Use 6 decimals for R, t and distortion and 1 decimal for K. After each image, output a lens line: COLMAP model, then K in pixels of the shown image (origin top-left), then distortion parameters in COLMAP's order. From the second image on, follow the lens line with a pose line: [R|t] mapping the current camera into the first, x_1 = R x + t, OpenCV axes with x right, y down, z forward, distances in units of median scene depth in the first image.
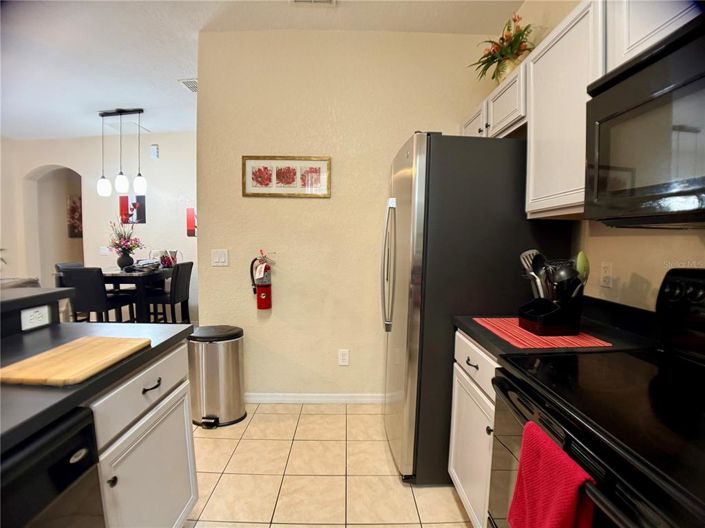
lens RADIAL K [[343.0, 0, 349.1], [0, 343.0, 263.1], [0, 0, 1]] dist [-0.086113, 0.011203]
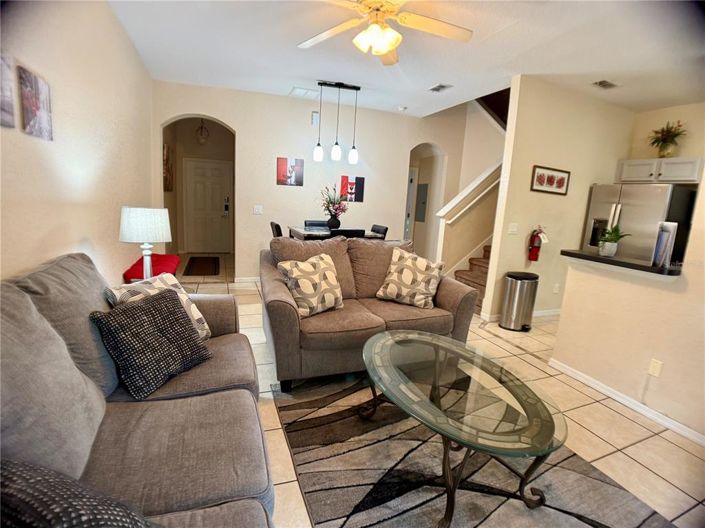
lens RADIAL K [[343.0, 0, 348.2], [0, 343.0, 267.4], [0, 0, 1]] dist [-0.086113, 0.011203]
pose [[0.937136, -0.015488, 0.348620, -0.894064], [-0.032100, 0.990953, 0.130312, -0.008239], [-0.347484, -0.133310, 0.928161, -0.109112]]
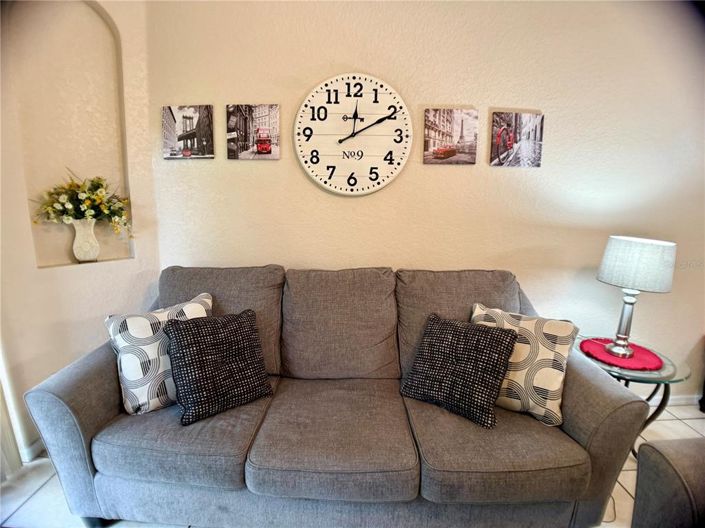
lens RADIAL K [[343.0, 0, 347.7], [0, 343.0, 268.7], [0, 0, 1]] dist [-0.086113, 0.011203]
pose [[-0.013637, 0.201012, -0.979494, -0.657452], [-0.083788, 0.975910, 0.201443, -0.034930], [0.996390, 0.084817, 0.003533, 0.144047]]
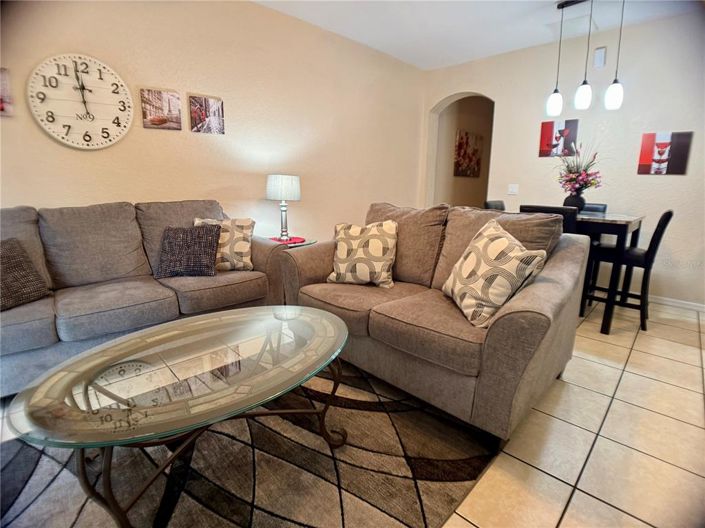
lens RADIAL K [[343.0, 0, 349.5], [0, 343.0, 263.5], [0, 0, 1]] dist [-0.086113, 0.011203]
pose [[0.694667, 0.163780, -0.700438, -0.415807], [-0.057019, 0.983209, 0.173349, 0.026345], [0.717068, -0.080481, 0.692341, 0.072868]]
